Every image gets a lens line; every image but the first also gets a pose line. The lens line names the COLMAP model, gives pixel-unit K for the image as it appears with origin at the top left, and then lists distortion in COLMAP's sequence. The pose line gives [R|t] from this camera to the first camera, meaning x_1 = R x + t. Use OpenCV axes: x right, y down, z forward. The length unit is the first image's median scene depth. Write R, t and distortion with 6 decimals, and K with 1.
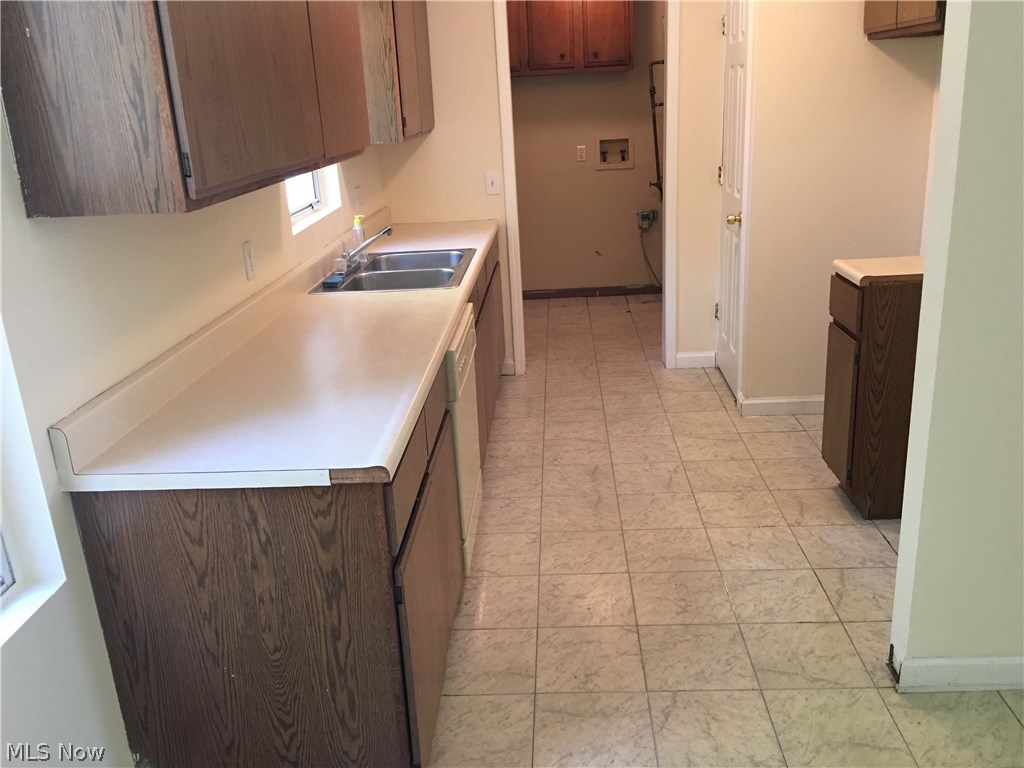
lens RADIAL K [[852.1, 0, 528.9], [0, 852.1, 362.1], [0, 0, 1]] dist [0.080132, -0.143670]
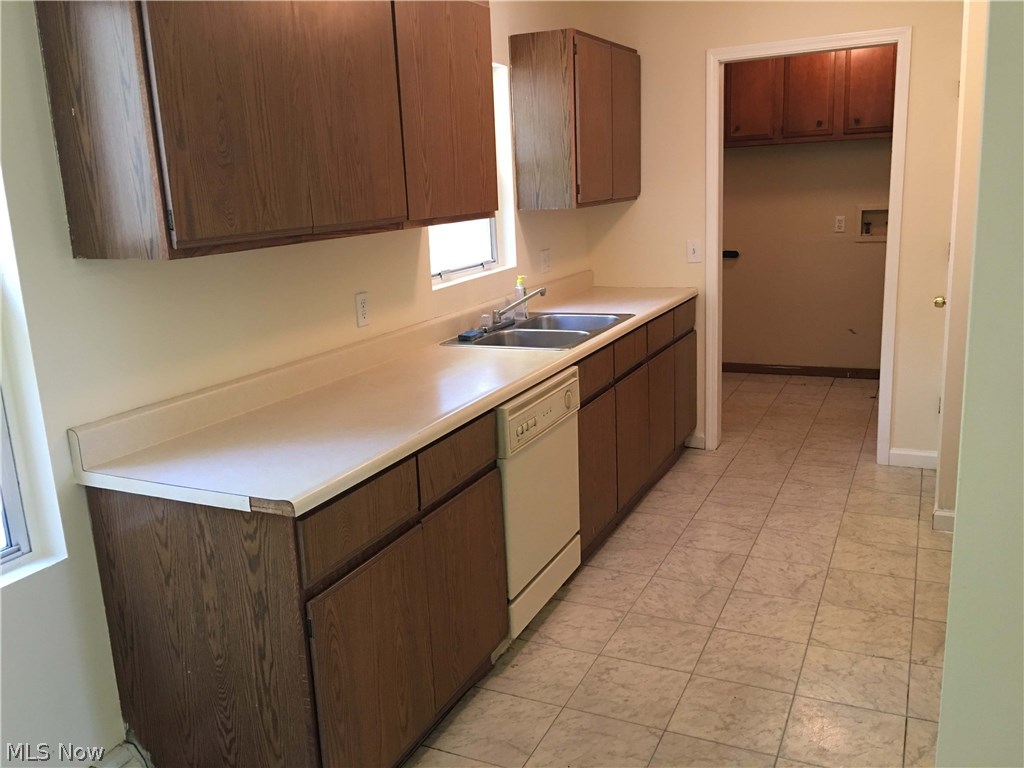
lens RADIAL K [[852.1, 0, 528.9], [0, 852.1, 362.1], [0, 0, 1]] dist [0.080132, -0.143670]
pose [[0.923554, 0.088338, -0.373155, 0.297472], [-0.115804, 0.991921, -0.051793, -0.018147], [0.365565, 0.091047, 0.926322, 0.060121]]
